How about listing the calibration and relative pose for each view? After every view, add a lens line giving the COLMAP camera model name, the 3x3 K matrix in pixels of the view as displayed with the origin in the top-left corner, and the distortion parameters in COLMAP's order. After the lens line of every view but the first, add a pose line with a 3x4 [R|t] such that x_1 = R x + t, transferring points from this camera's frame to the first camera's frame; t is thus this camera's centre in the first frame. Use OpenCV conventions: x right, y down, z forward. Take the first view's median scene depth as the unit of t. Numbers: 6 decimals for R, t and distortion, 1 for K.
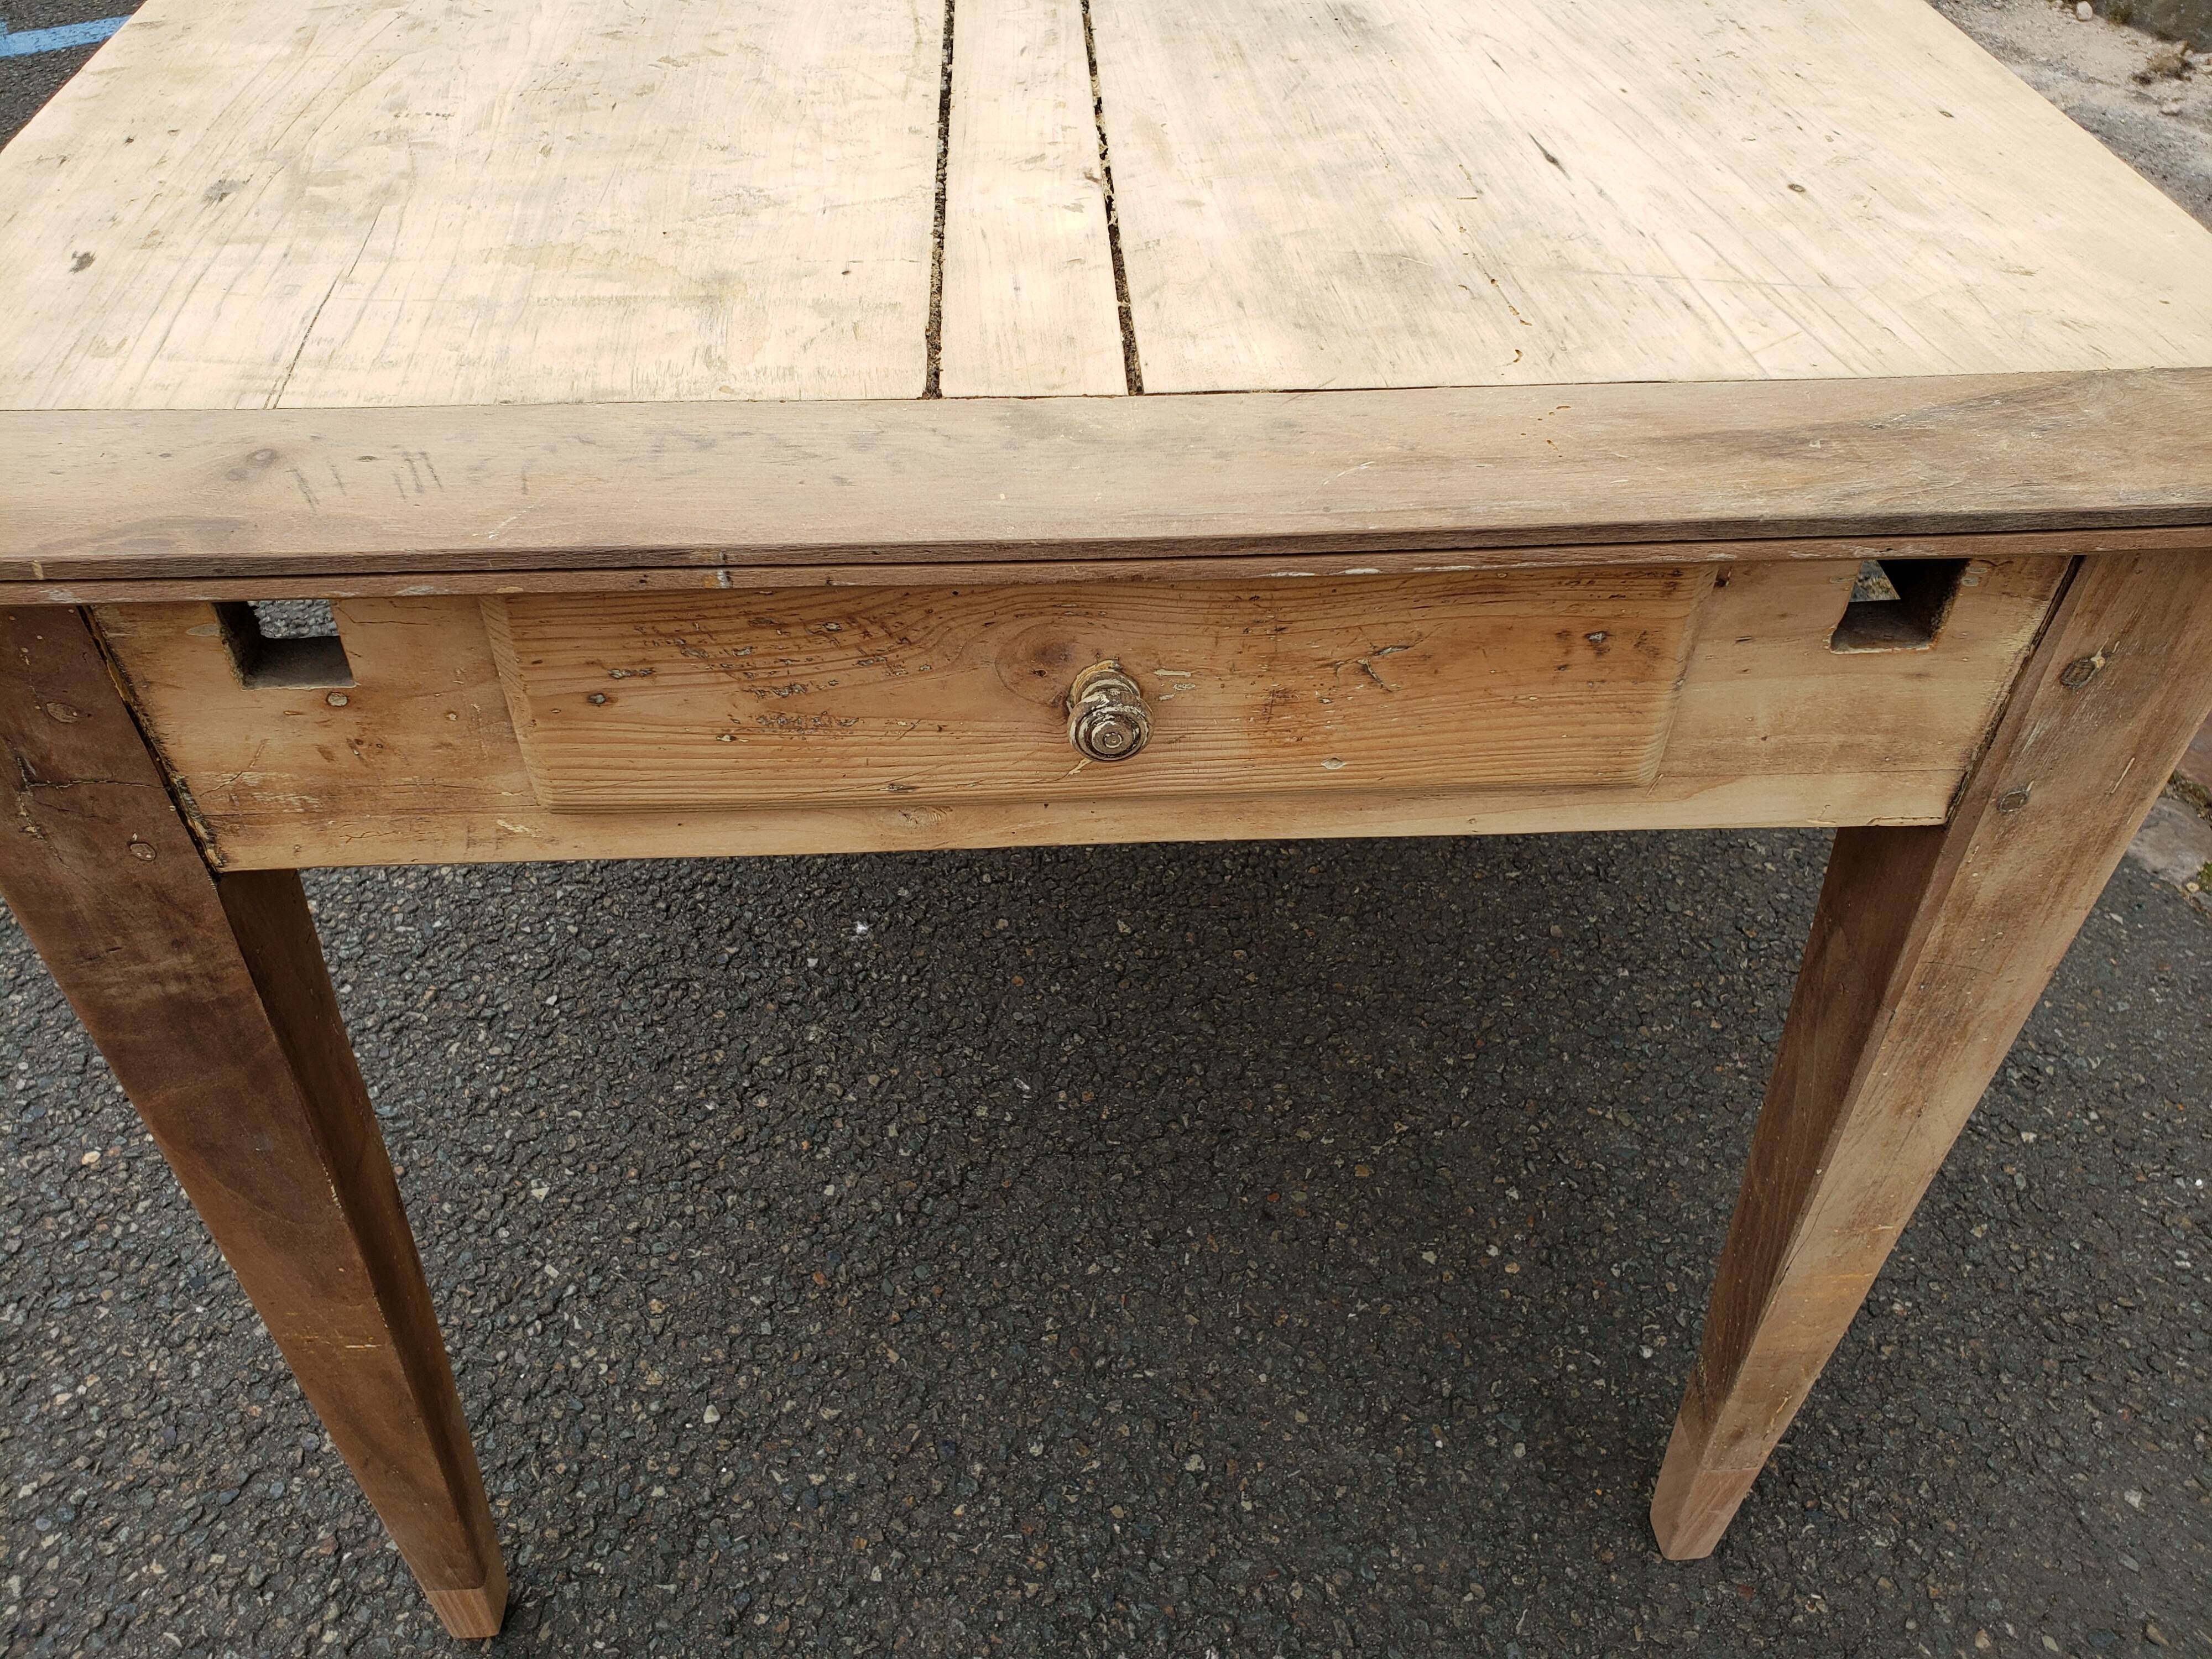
lens RADIAL K [[1746.3, 0, 1102.0], [0, 1746.3, 798.0], [0, 0, 1]] dist [0.009124, 0.014066]
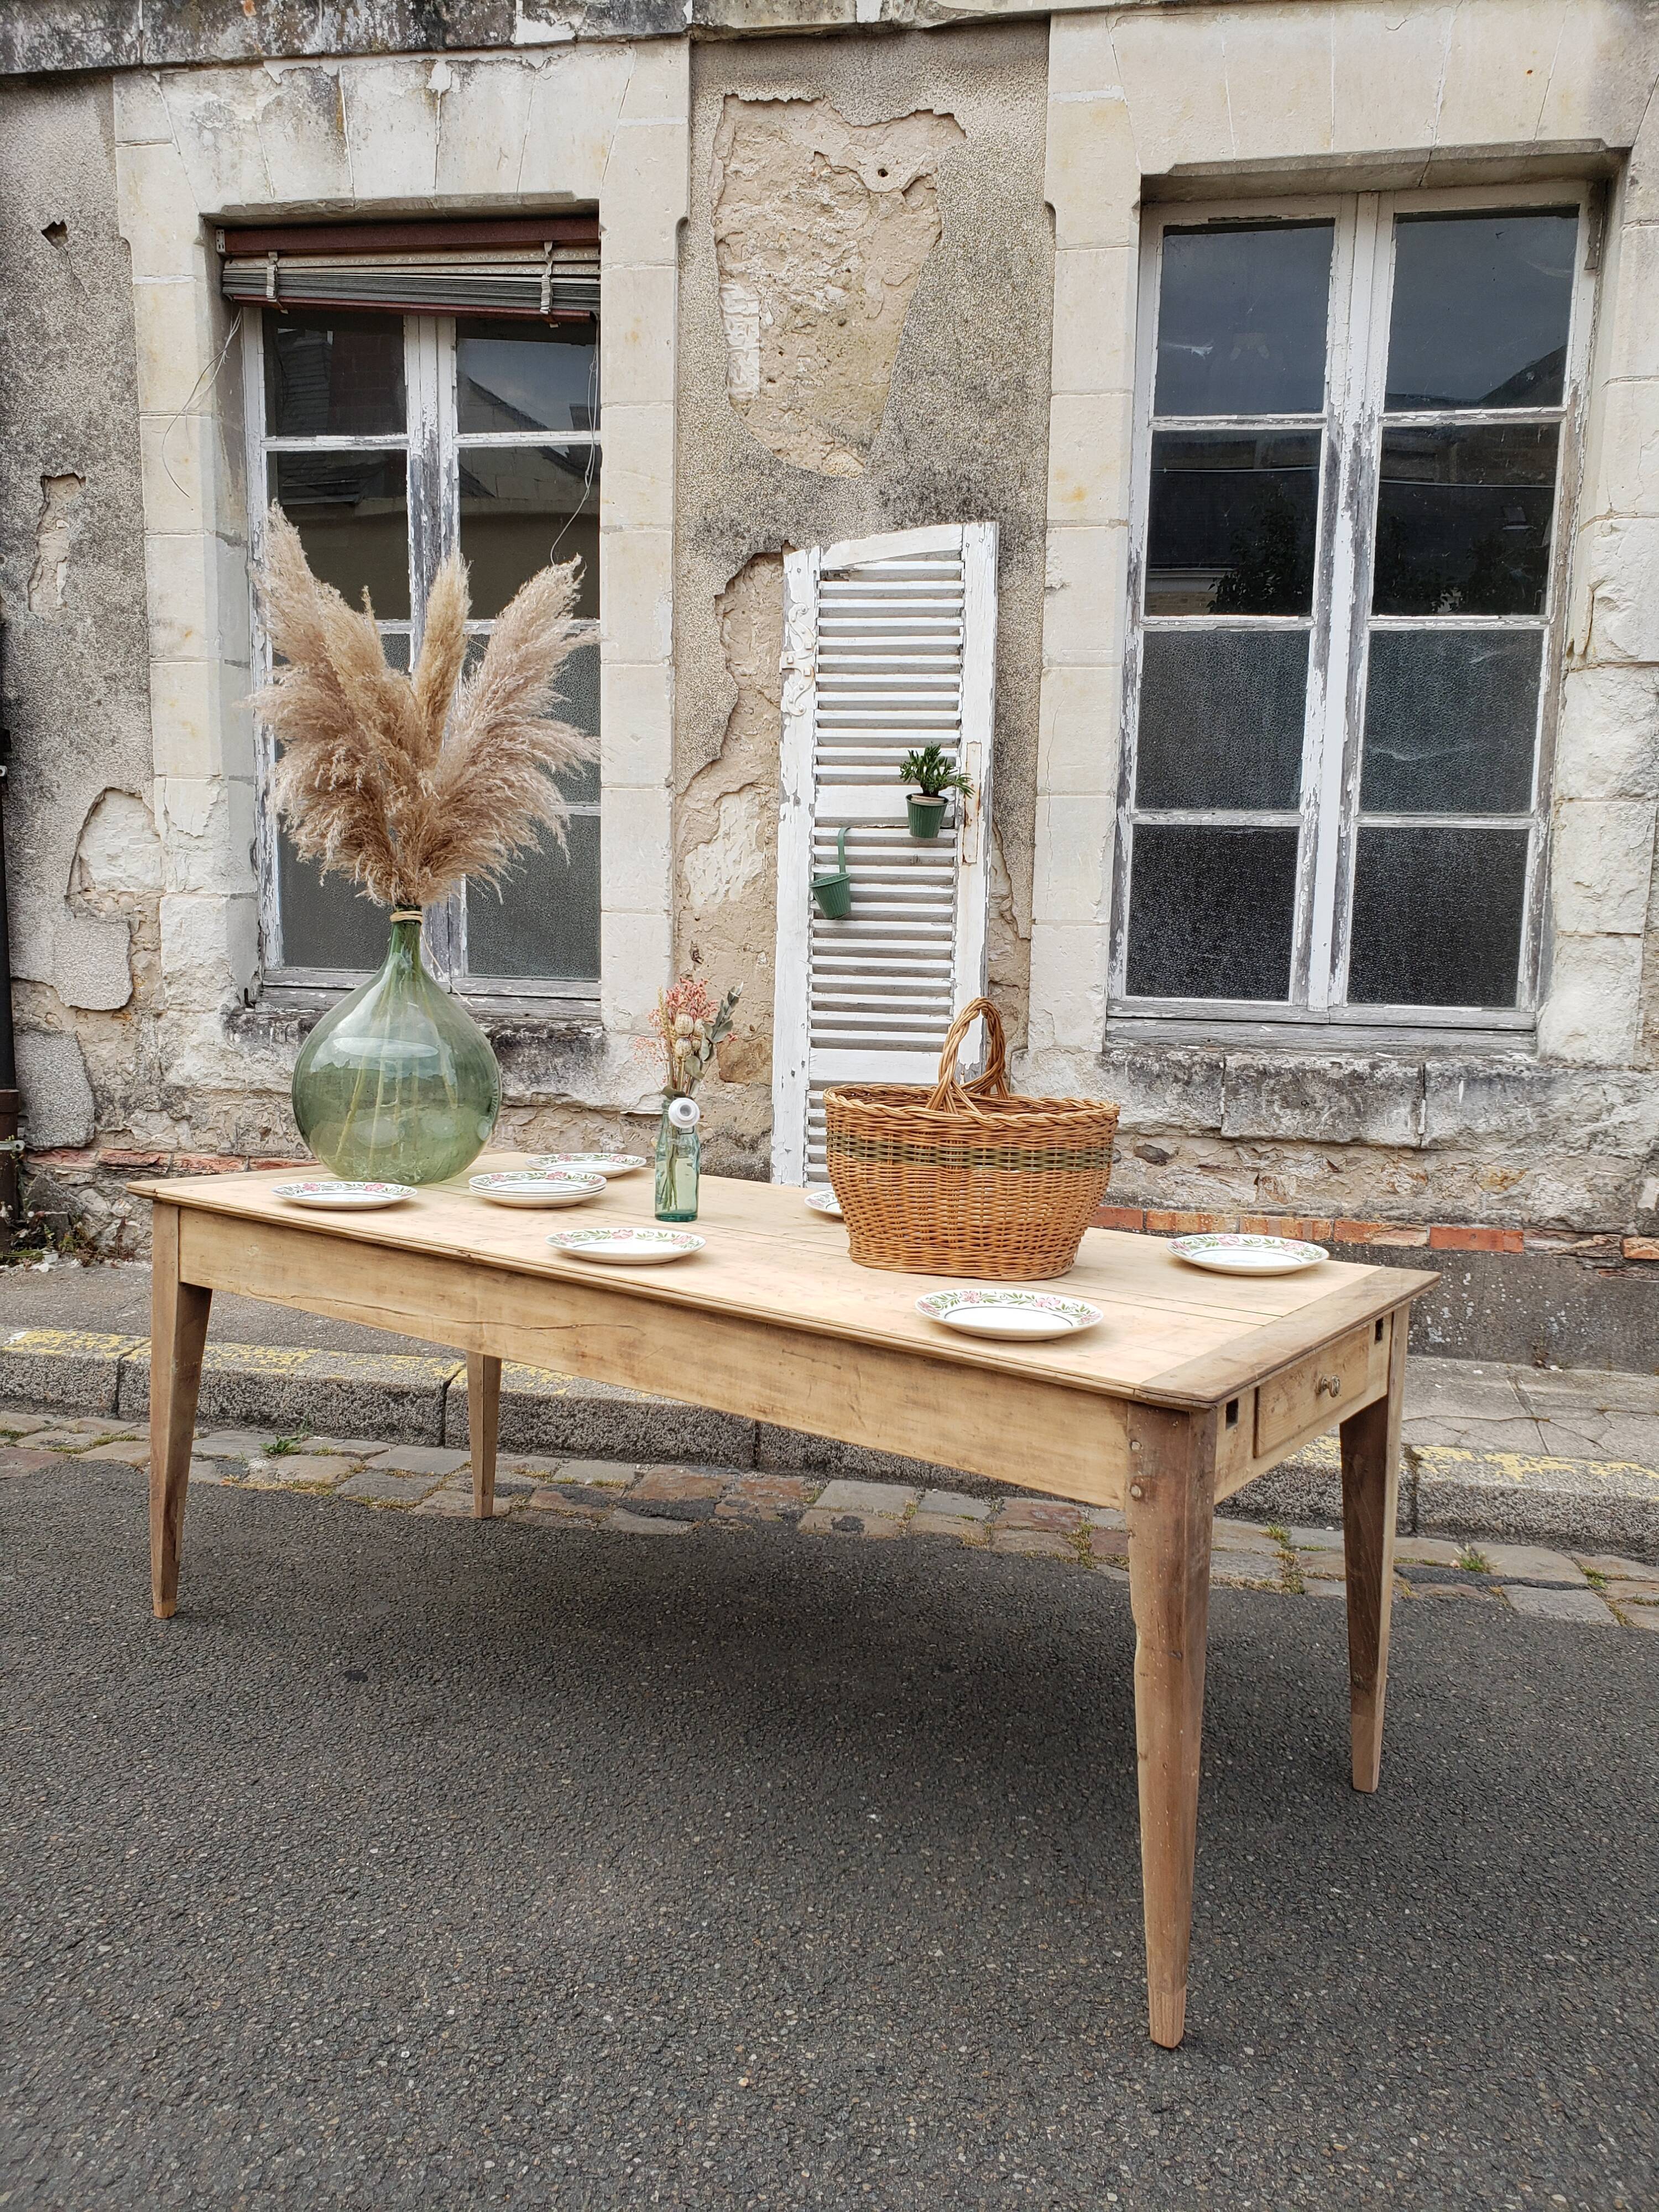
lens RADIAL K [[1746.3, 0, 832.7], [0, 1746.3, 1065.1], [0, 0, 1]] dist [0.009124, 0.014066]
pose [[0.625782, -0.069025, 0.776938, -1.974410], [0.514675, 0.784997, -0.344803, 0.092396], [-0.586094, 0.615642, 0.526762, -0.466660]]
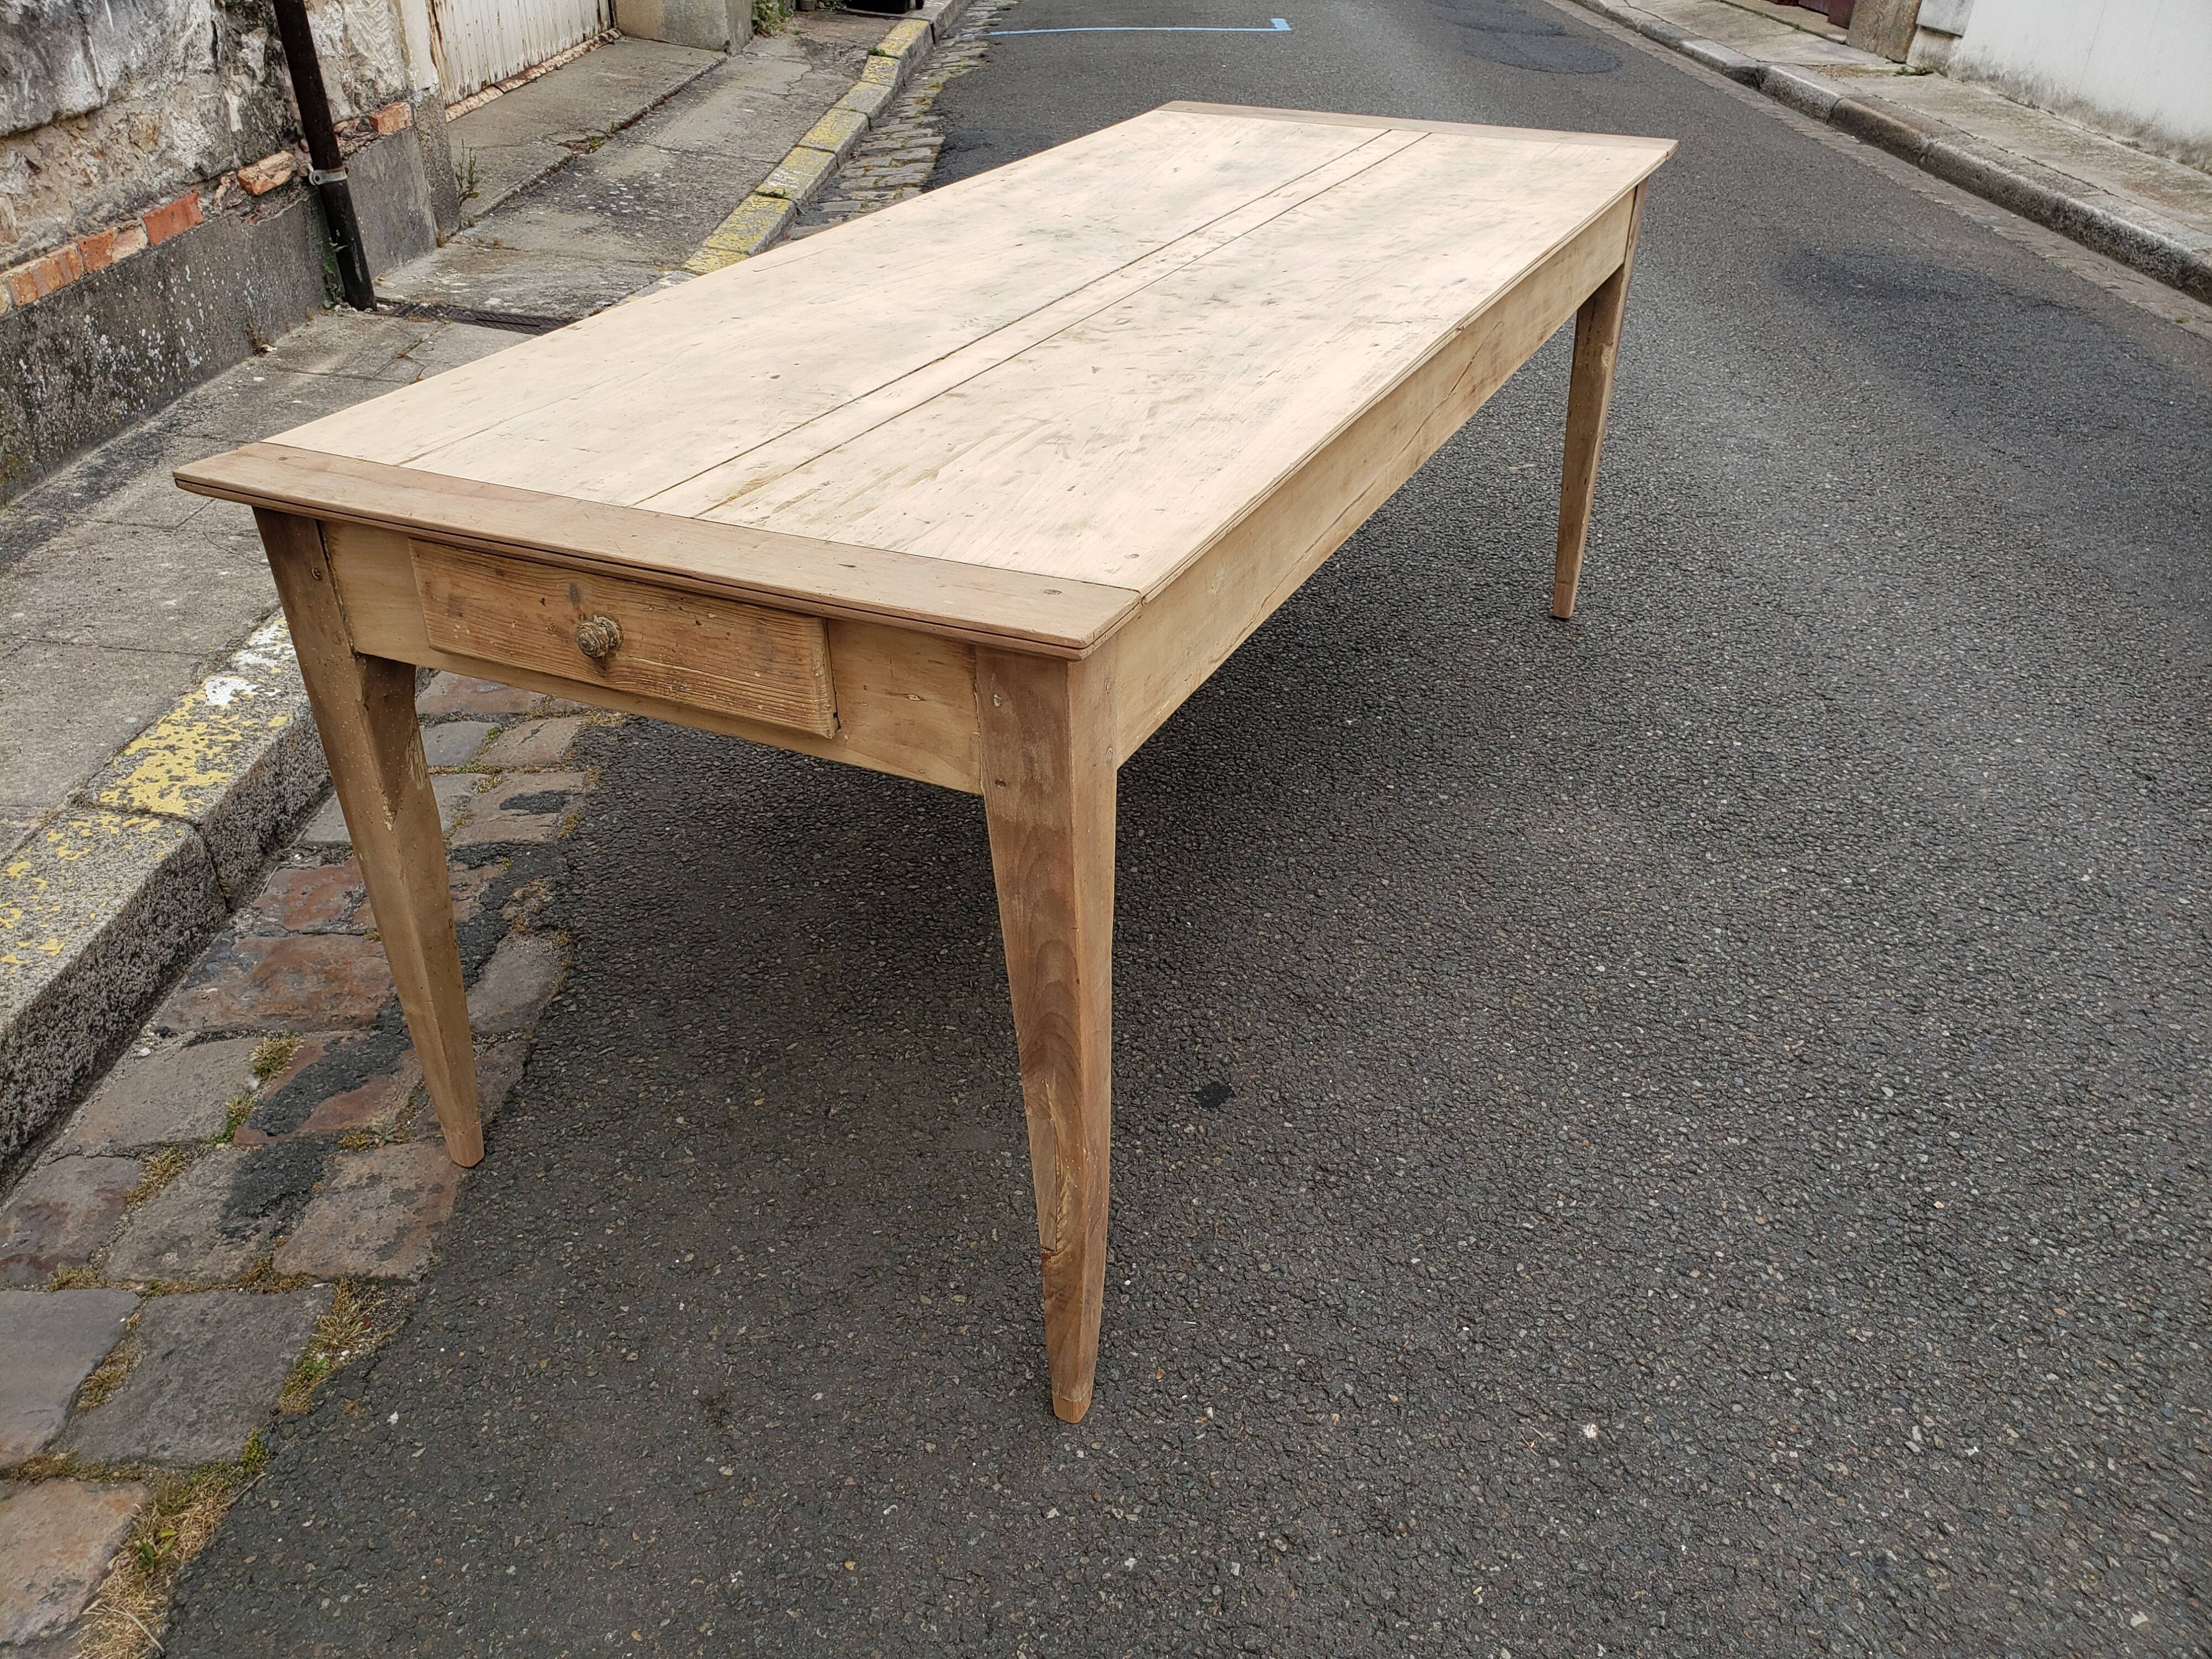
lens RADIAL K [[1746.3, 0, 1094.1], [0, 1746.3, 819.7], [0, 0, 1]] dist [0.009124, 0.014066]
pose [[-0.868498, -0.265329, 0.418702, -0.965551], [0.326758, 0.328730, 0.886096, -2.221002], [-0.372747, 0.906387, -0.198803, 2.130247]]
